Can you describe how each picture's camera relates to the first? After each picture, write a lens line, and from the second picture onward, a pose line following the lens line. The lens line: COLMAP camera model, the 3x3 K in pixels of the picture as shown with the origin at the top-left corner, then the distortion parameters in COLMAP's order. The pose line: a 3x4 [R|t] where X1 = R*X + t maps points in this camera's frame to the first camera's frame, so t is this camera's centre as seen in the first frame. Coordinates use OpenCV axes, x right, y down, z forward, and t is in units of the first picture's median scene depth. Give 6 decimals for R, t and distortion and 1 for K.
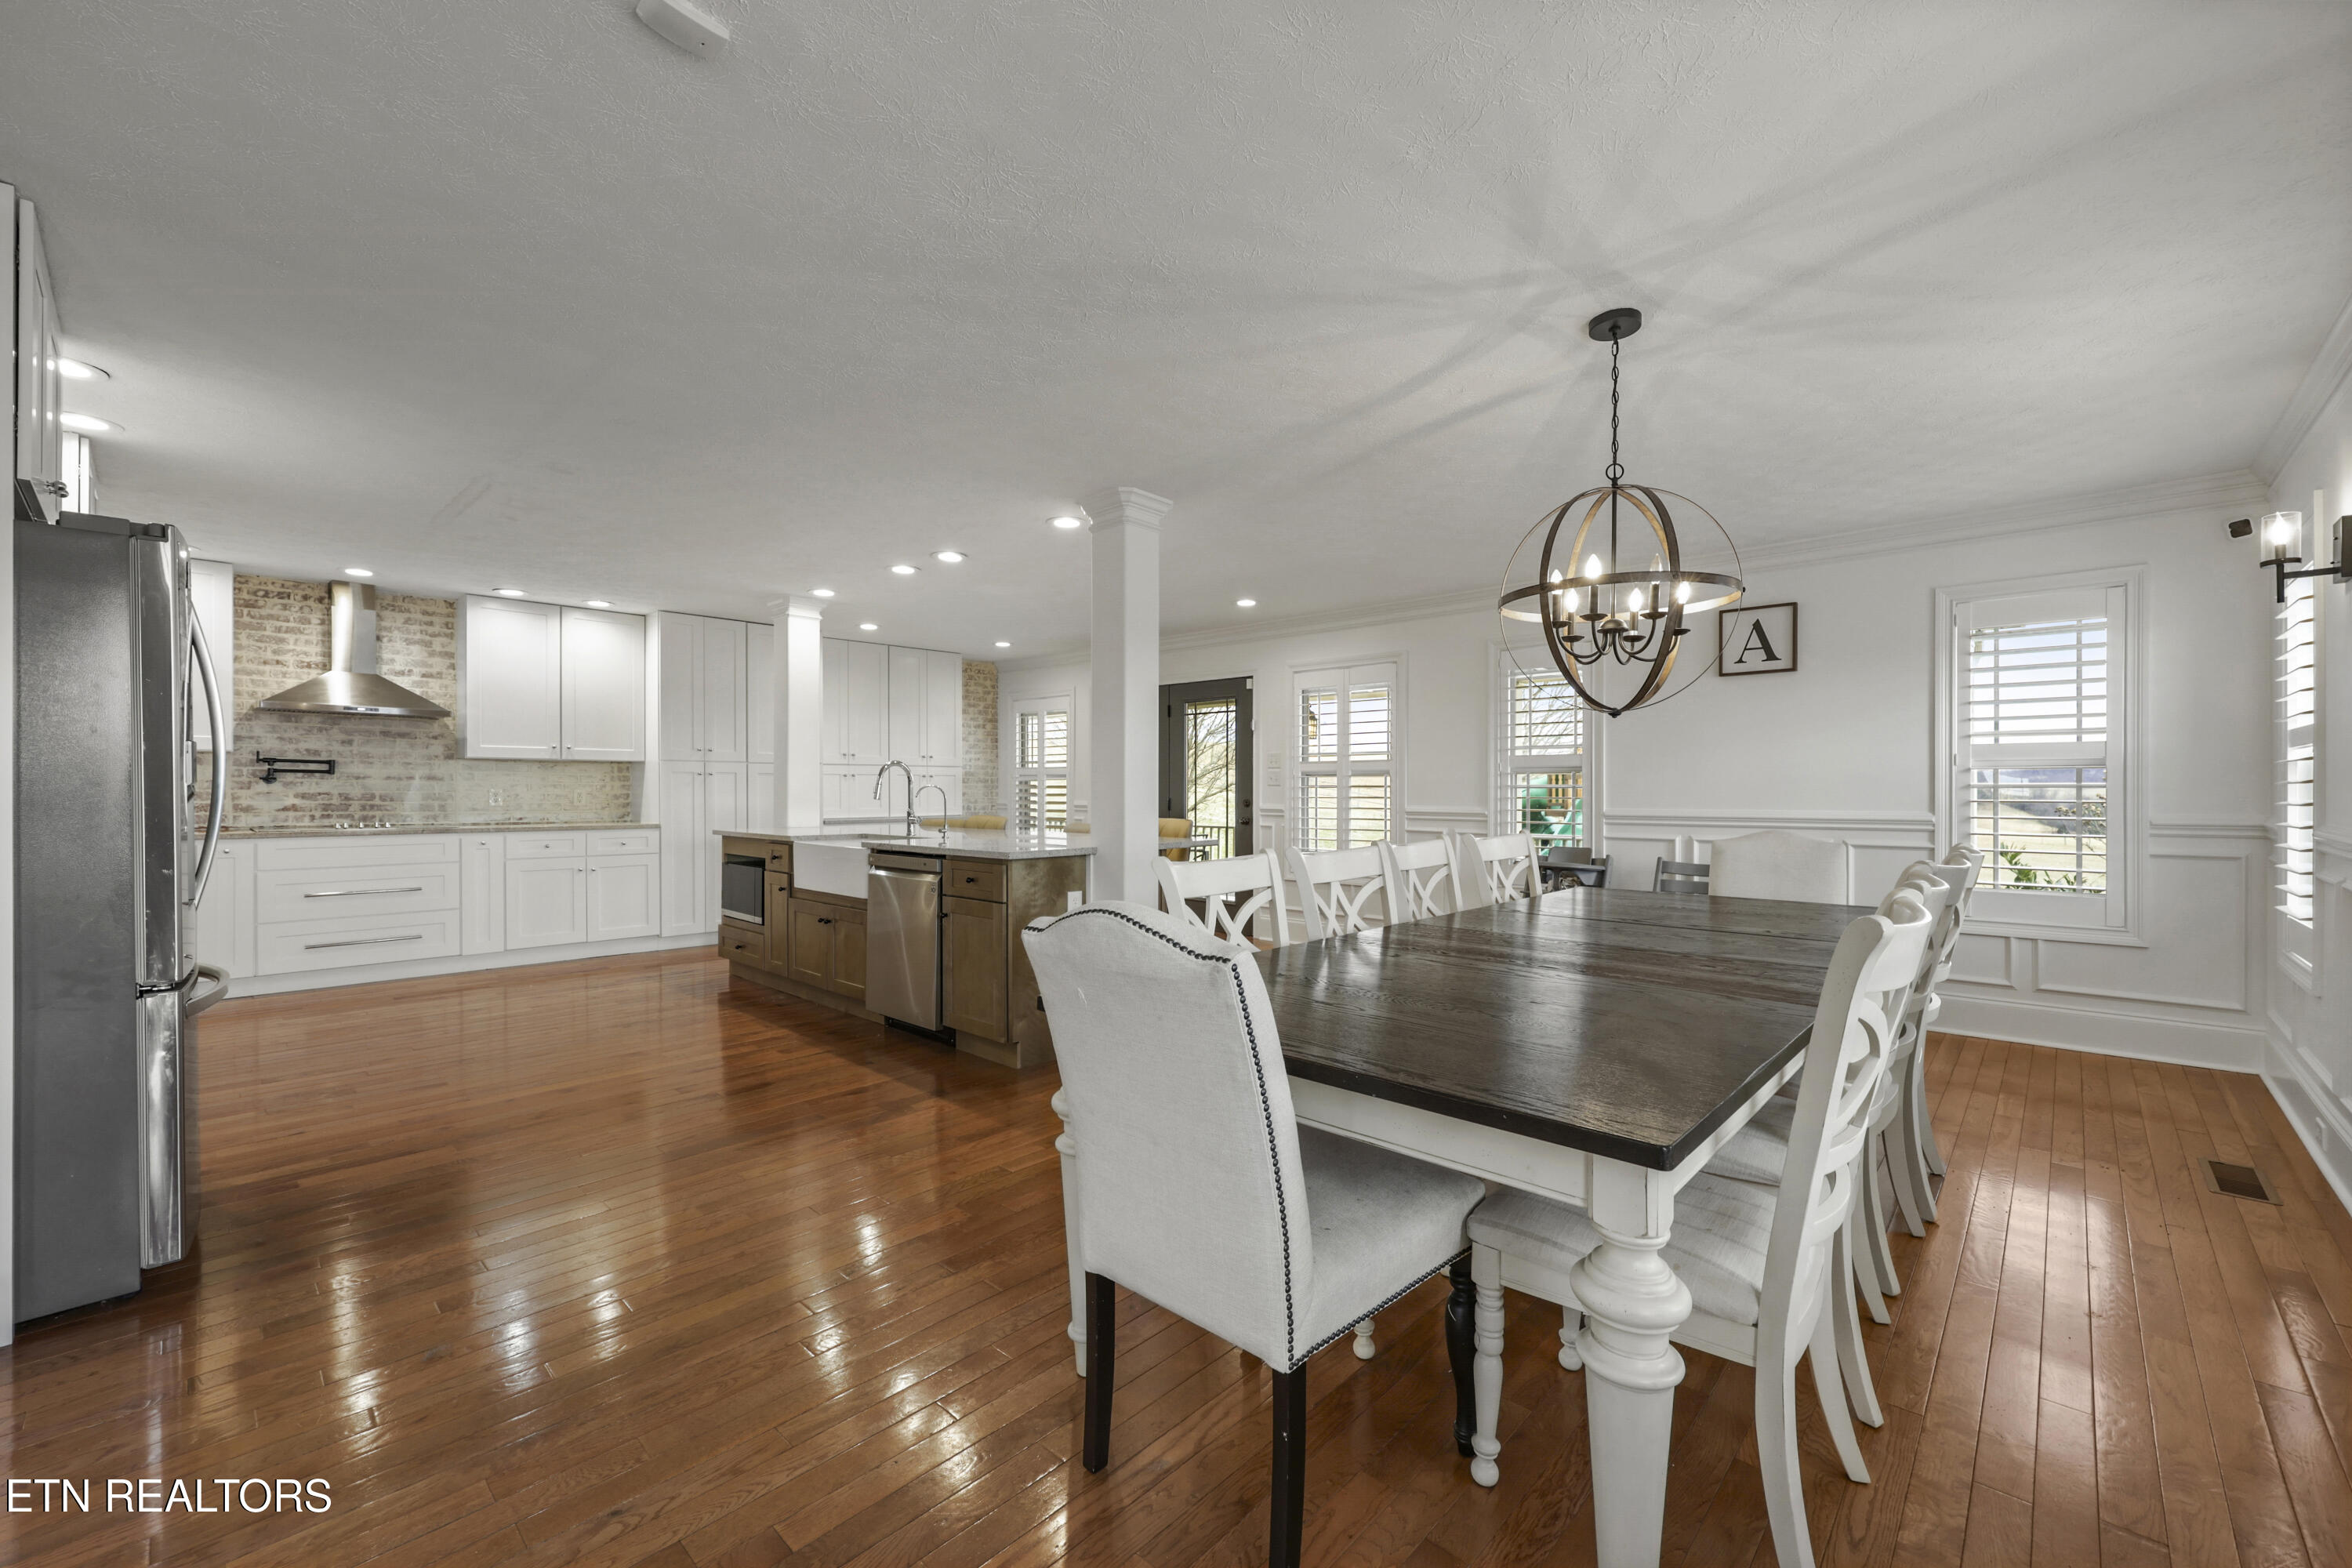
lens RADIAL K [[945.3, 0, 1170.0], [0, 945.3, 794.9], [0, 0, 1]] dist [0.001284, 0.000086]
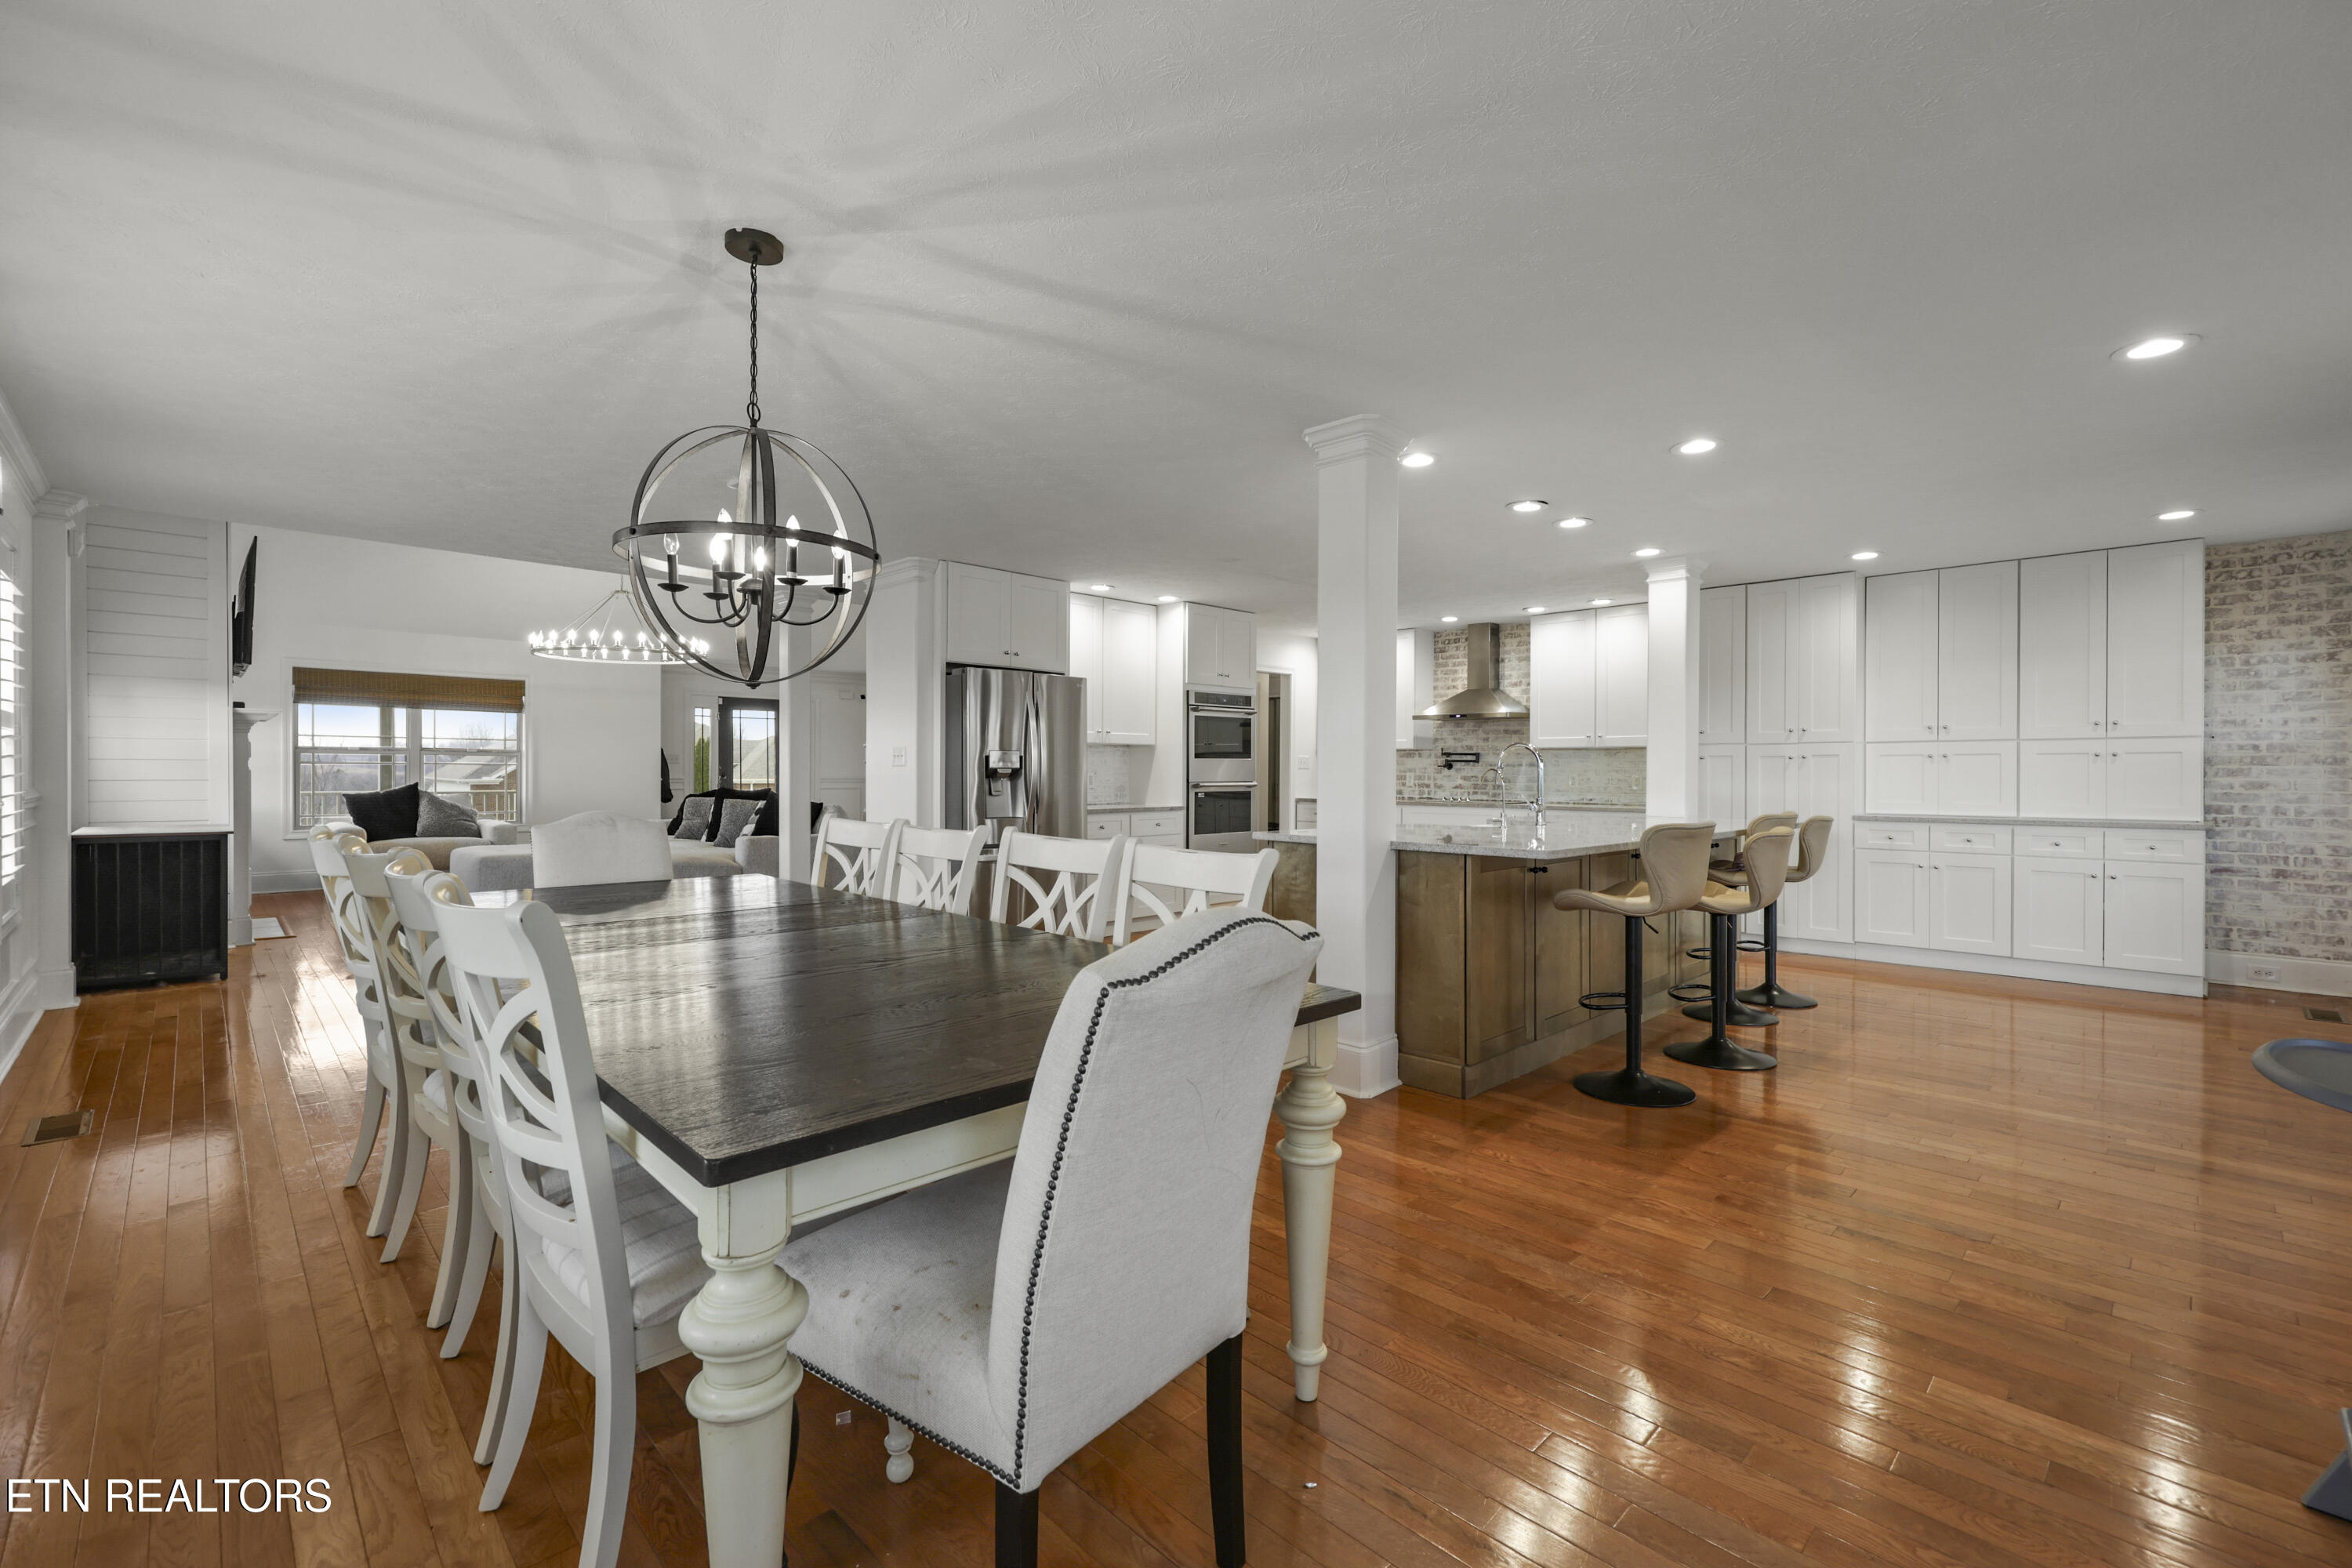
lens RADIAL K [[992.1, 0, 1186.6], [0, 992.1, 775.4], [0, 0, 1]] dist [0.001117, -0.000137]
pose [[-0.017301, 0.002081, -0.999848, 0.570302], [-0.009749, 0.999950, 0.002250, -0.002416], [0.999803, 0.009787, -0.017280, 0.582143]]
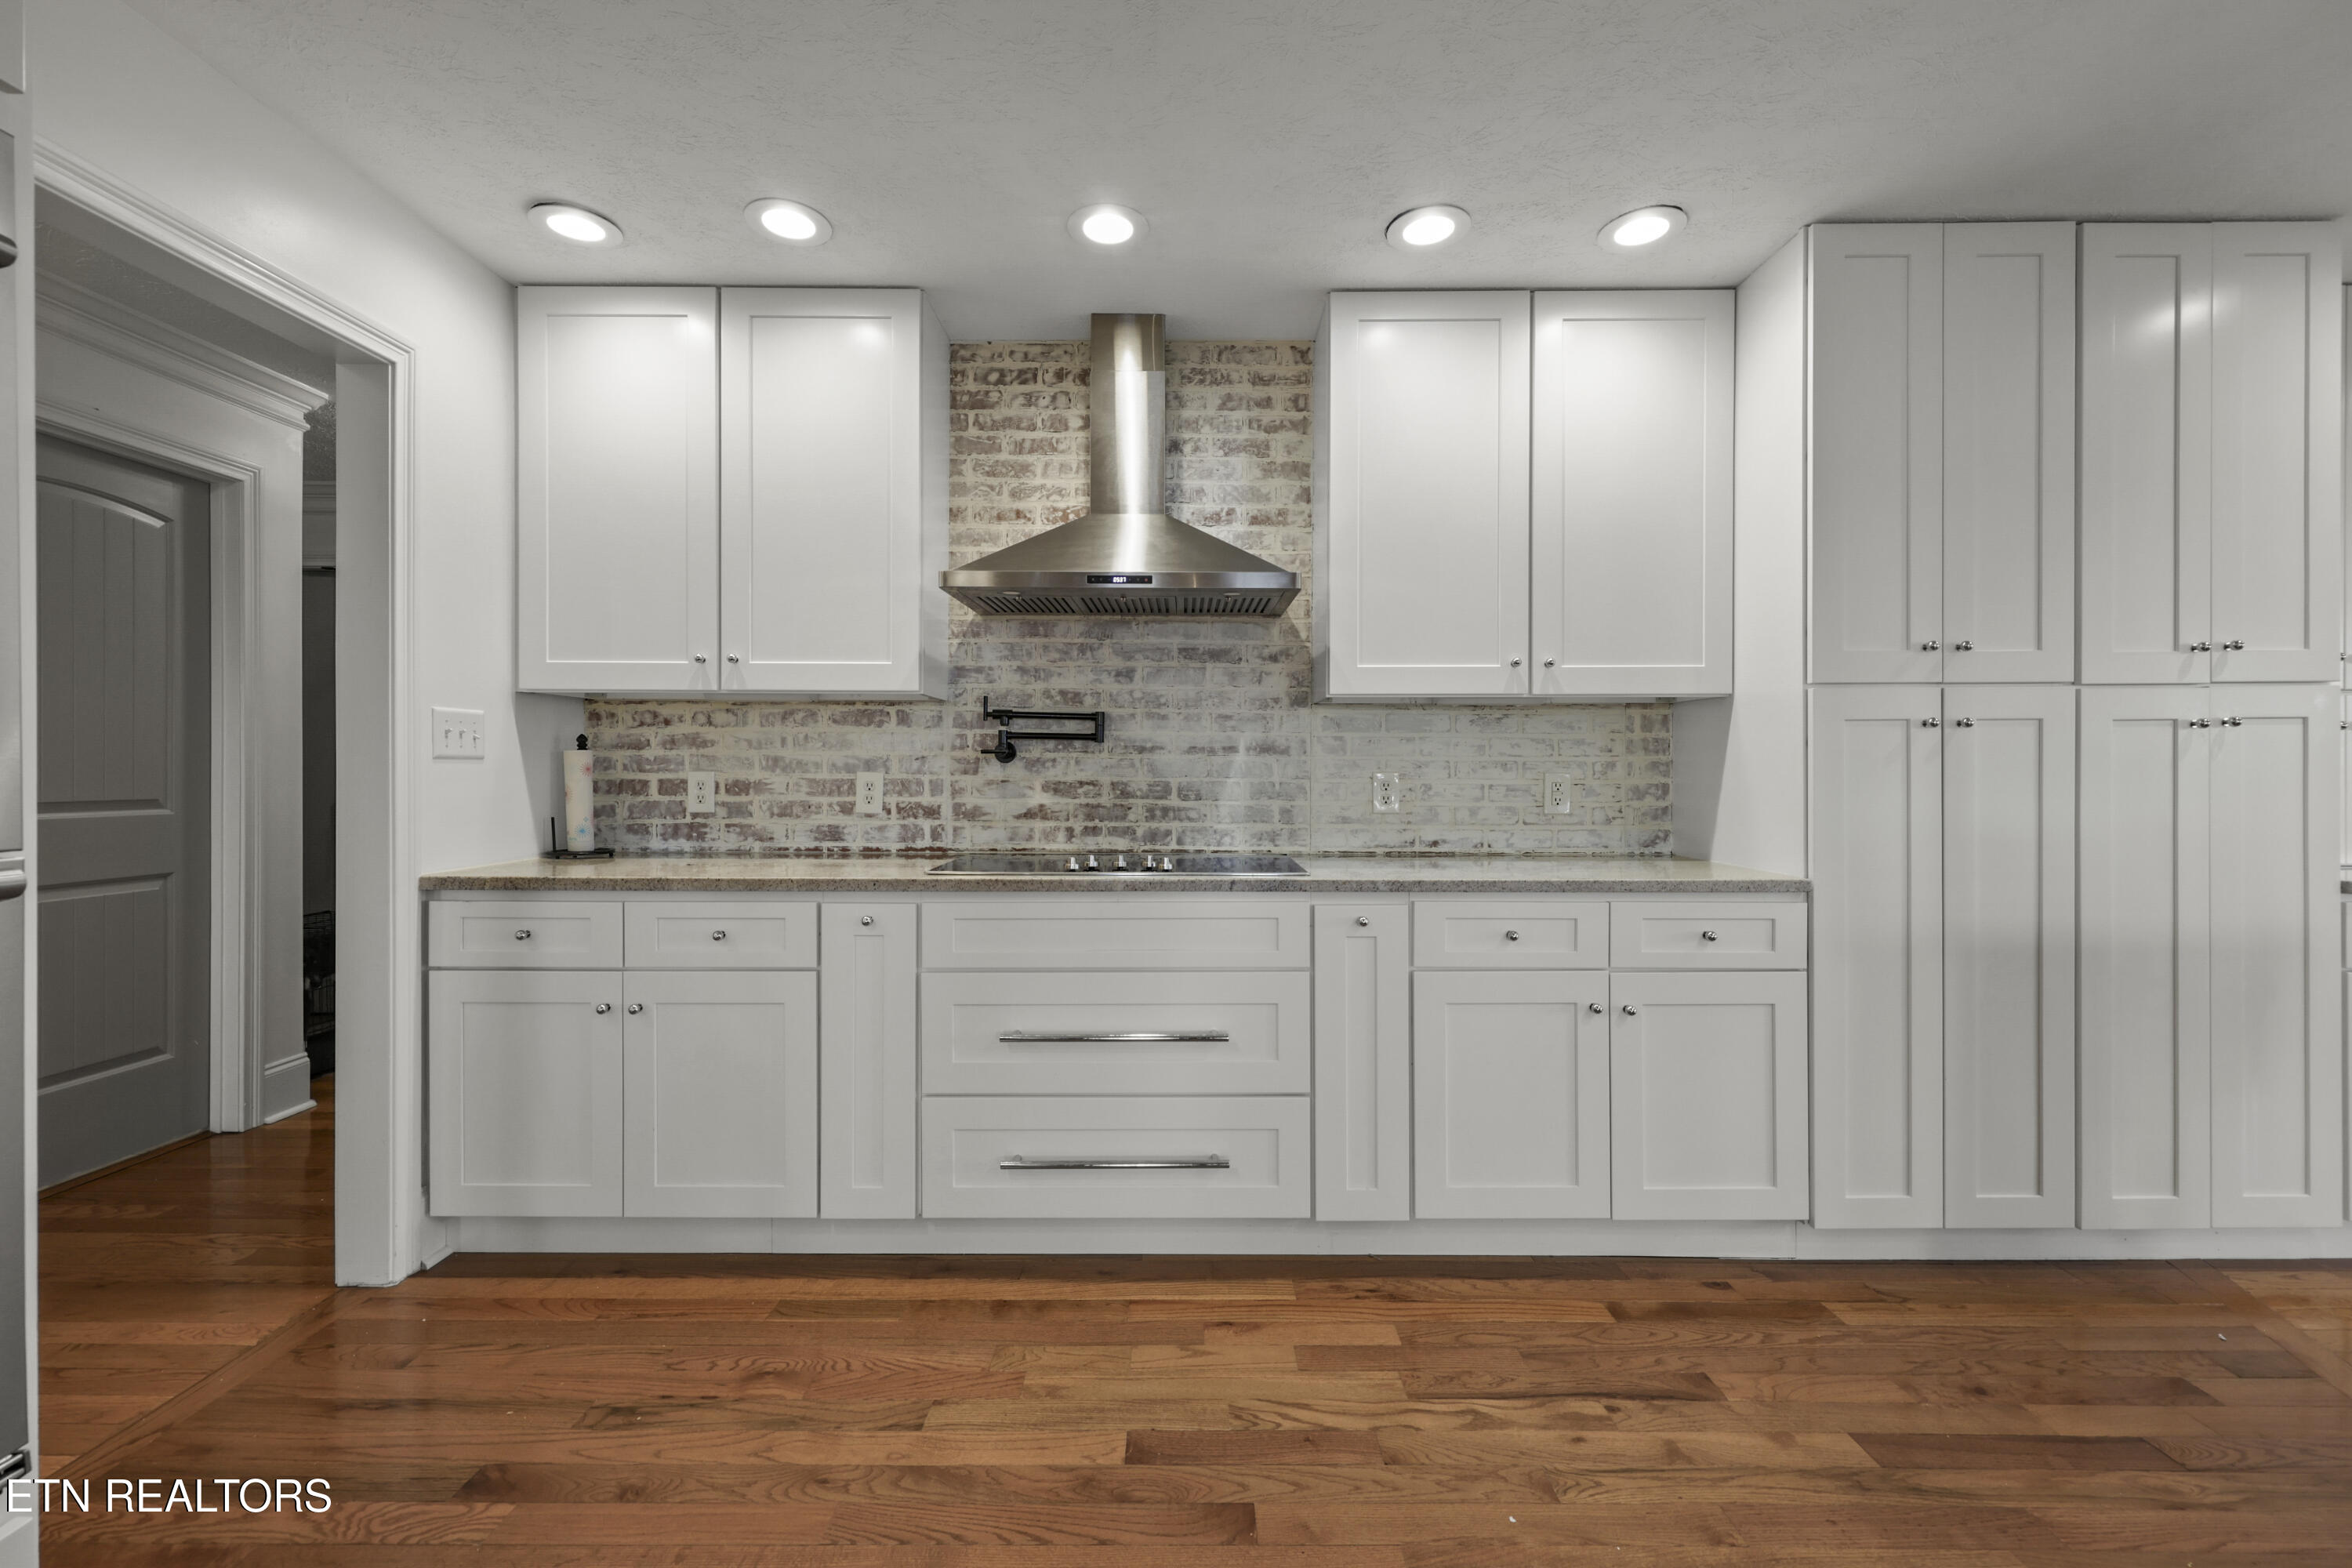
lens RADIAL K [[992.1, 0, 1186.6], [0, 992.1, 775.4], [0, 0, 1]] dist [0.001117, -0.000137]
pose [[0.695805, -0.000499, -0.718231, -0.487429], [-0.002642, 0.999991, -0.003255, -0.003705], [0.718226, 0.004162, 0.695798, 0.669651]]
